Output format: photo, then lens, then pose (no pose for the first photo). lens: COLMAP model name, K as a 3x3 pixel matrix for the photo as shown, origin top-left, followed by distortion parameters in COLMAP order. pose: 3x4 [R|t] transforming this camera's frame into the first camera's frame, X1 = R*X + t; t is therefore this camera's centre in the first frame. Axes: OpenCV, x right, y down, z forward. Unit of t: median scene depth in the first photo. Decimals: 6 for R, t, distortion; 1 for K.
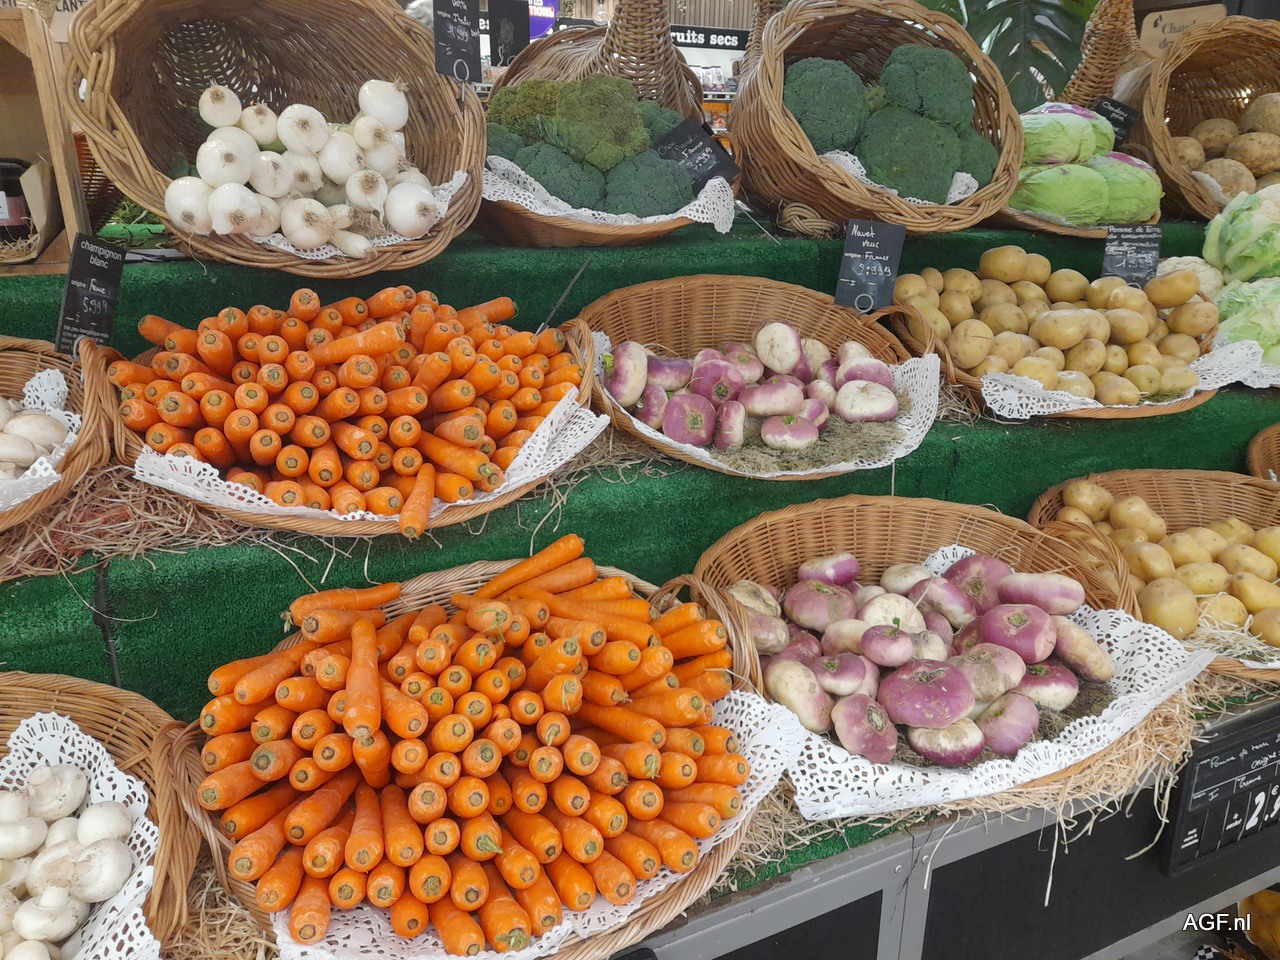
lens RADIAL K [[939.6, 0, 650.5], [0, 939.6, 476.4], [0, 0, 1]] dist [0.042100, -0.035055]
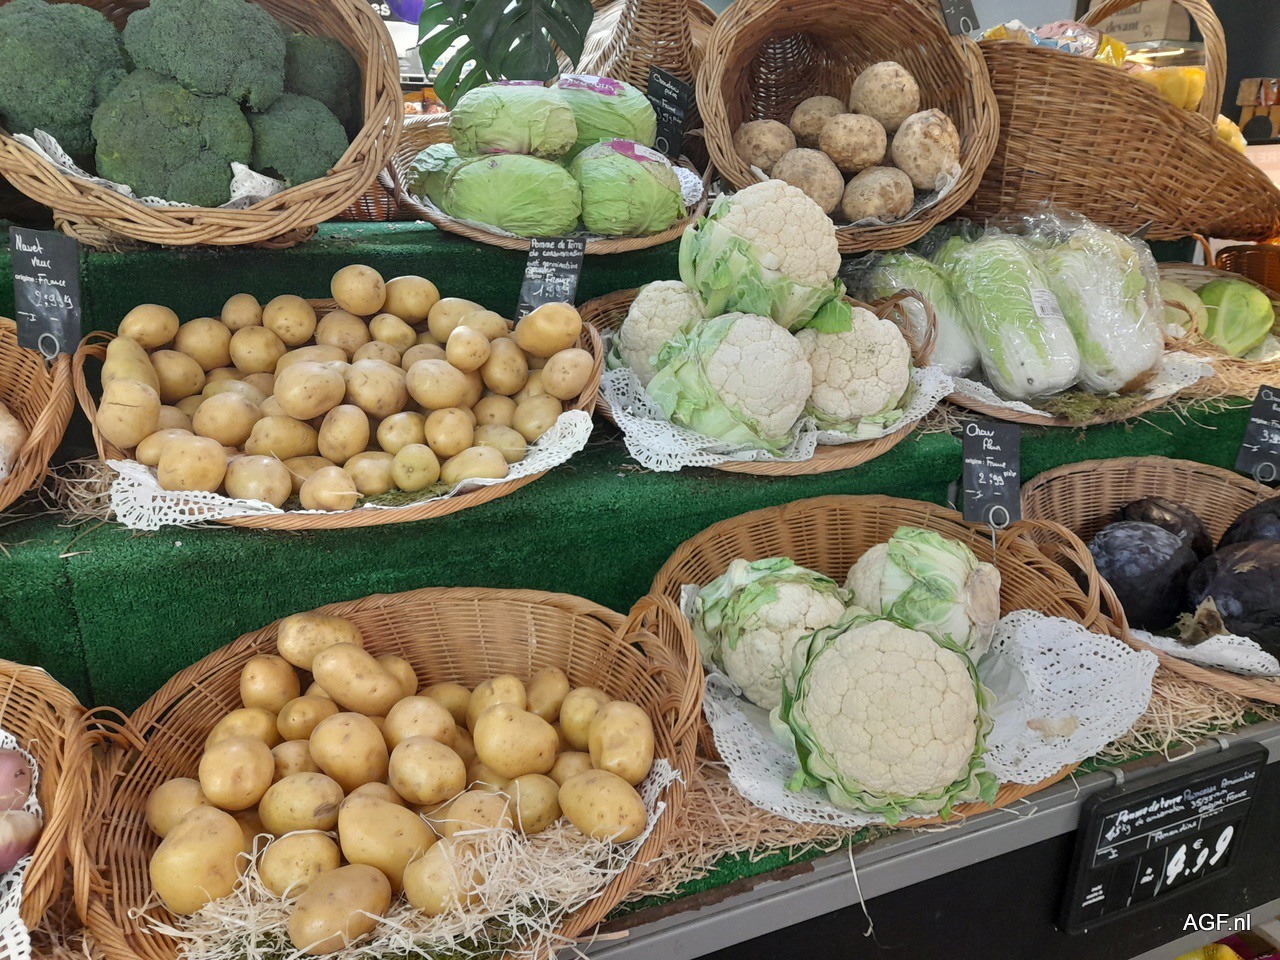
lens RADIAL K [[939.6, 0, 637.0], [0, 939.6, 485.8], [0, 0, 1]] dist [0.042100, -0.035055]
pose [[0.997812, 0.018896, -0.063363, 0.714090], [-0.018360, 0.999791, 0.009030, -0.095737], [0.063520, -0.007847, 0.997950, 0.326100]]
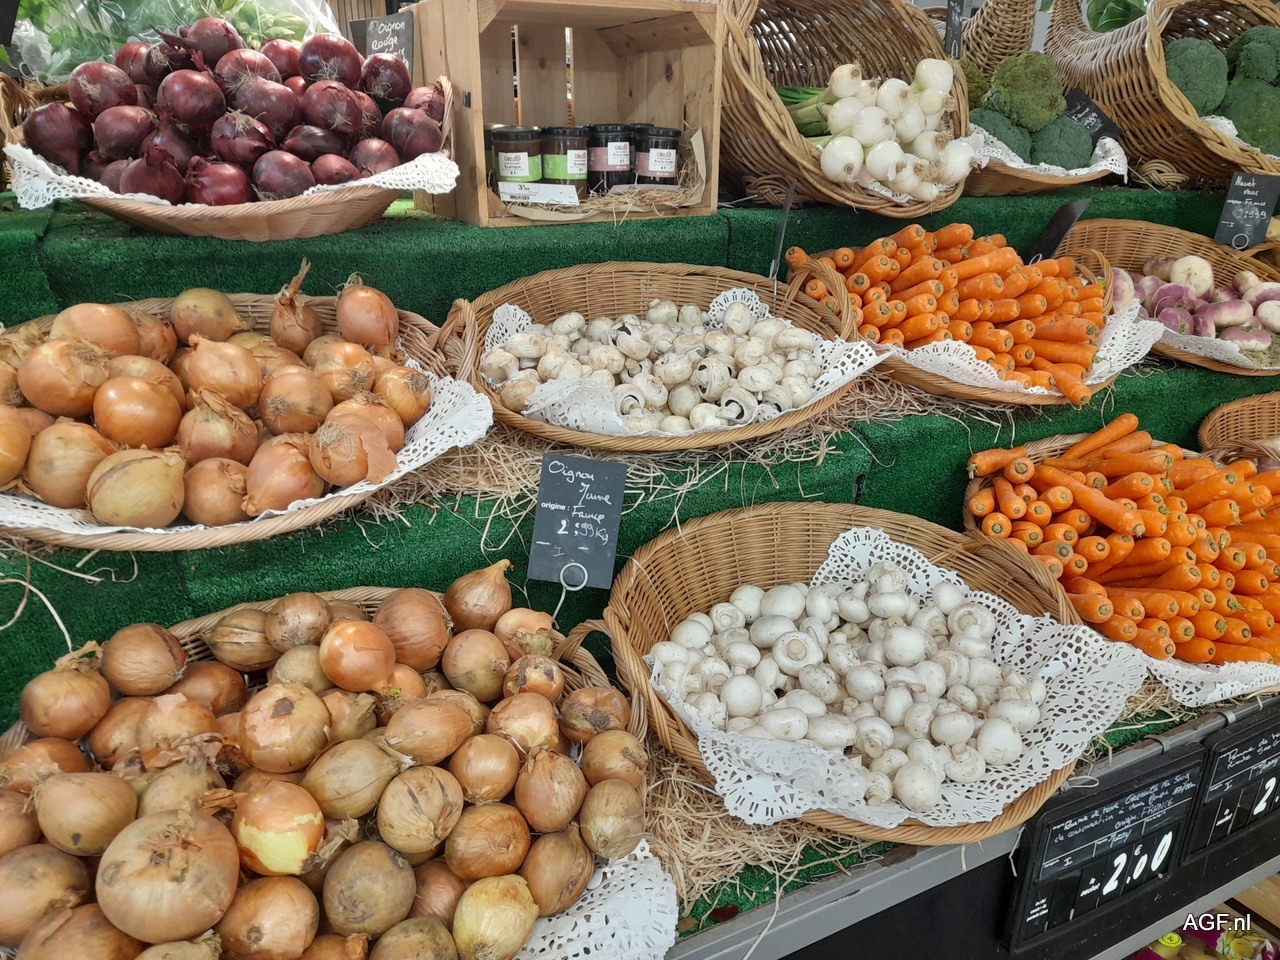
lens RADIAL K [[939.6, 0, 631.3], [0, 939.6, 479.4], [0, 0, 1]] dist [0.042100, -0.035055]
pose [[0.999459, -0.009532, 0.031476, -0.606777], [0.008561, 0.999487, 0.030854, 0.079957], [-0.031754, -0.030568, 0.999028, -0.214439]]
